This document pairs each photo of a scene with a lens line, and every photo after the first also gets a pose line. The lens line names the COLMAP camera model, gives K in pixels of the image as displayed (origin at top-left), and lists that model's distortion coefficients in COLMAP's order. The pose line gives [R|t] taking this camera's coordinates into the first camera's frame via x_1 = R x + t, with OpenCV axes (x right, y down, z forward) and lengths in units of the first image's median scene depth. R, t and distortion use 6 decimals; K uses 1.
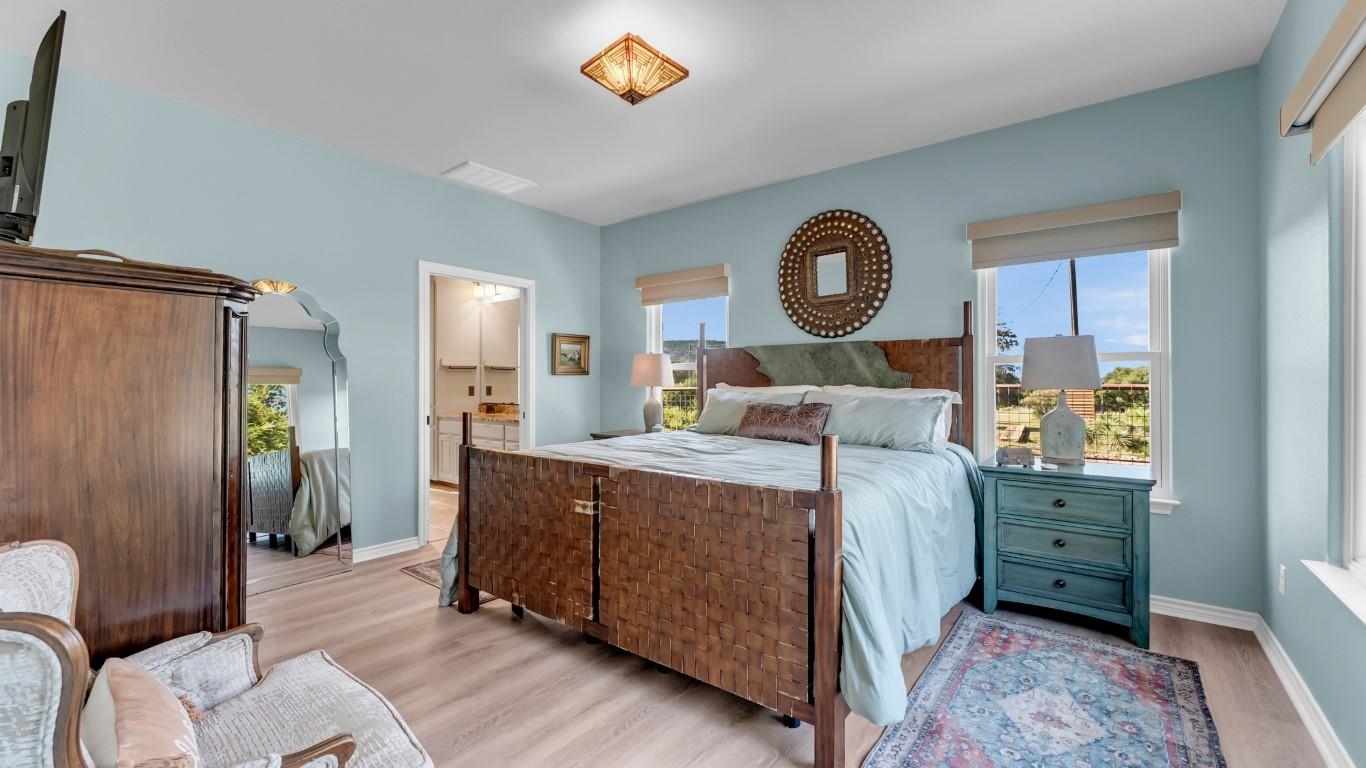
lens RADIAL K [[561.8, 0, 686.7], [0, 561.8, 366.8], [0, 0, 1]] dist [-0.001046, -0.000104]
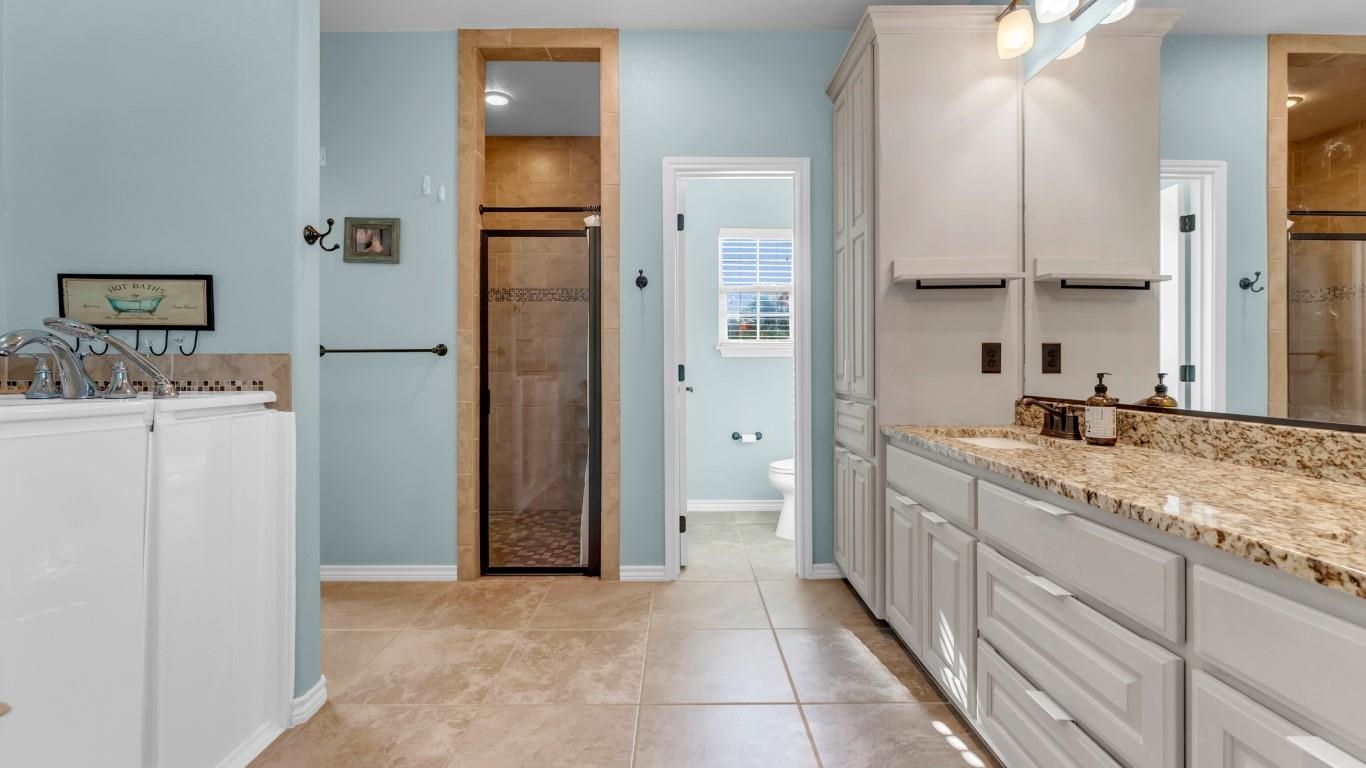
lens RADIAL K [[561.8, 0, 686.7], [0, 561.8, 366.8], [0, 0, 1]] dist [-0.001046, -0.000104]
pose [[0.623355, -0.004172, -0.781928, -0.239539], [0.014661, 0.999872, 0.006353, 0.042966], [0.781802, -0.015424, 0.623336, 0.660031]]
